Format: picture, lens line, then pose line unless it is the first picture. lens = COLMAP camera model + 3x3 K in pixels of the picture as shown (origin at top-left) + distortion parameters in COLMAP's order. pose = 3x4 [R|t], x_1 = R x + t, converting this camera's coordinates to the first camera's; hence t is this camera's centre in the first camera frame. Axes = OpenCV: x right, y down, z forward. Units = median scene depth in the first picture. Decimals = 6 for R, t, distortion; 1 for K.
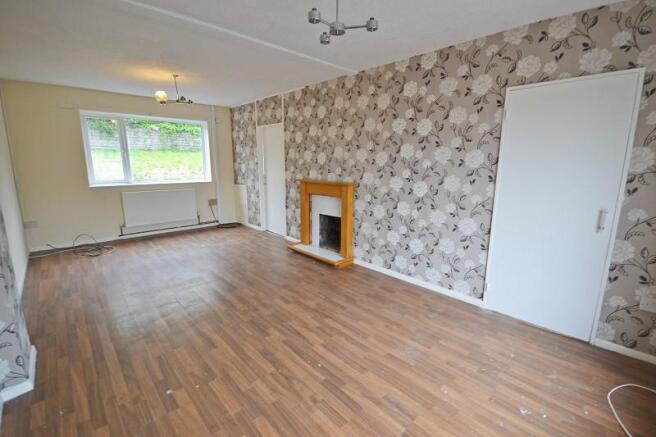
lens RADIAL K [[294.2, 0, 332.6], [0, 294.2, 219.4], [0, 0, 1]] dist [-0.002213, -0.000484]
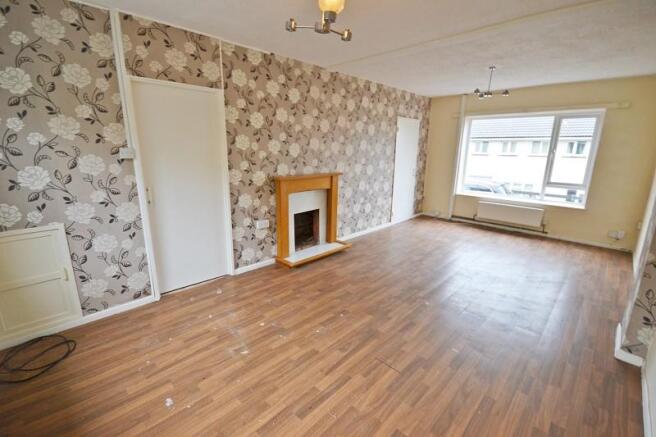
lens RADIAL K [[272.7, 0, 328.0], [0, 272.7, 218.5], [0, 0, 1]] dist [0.000740, 0.000066]
pose [[-0.008354, -0.244292, 0.969666, -0.859432], [0.199240, 0.949850, 0.241016, -0.187614], [-0.979915, 0.195210, 0.040738, 0.901017]]
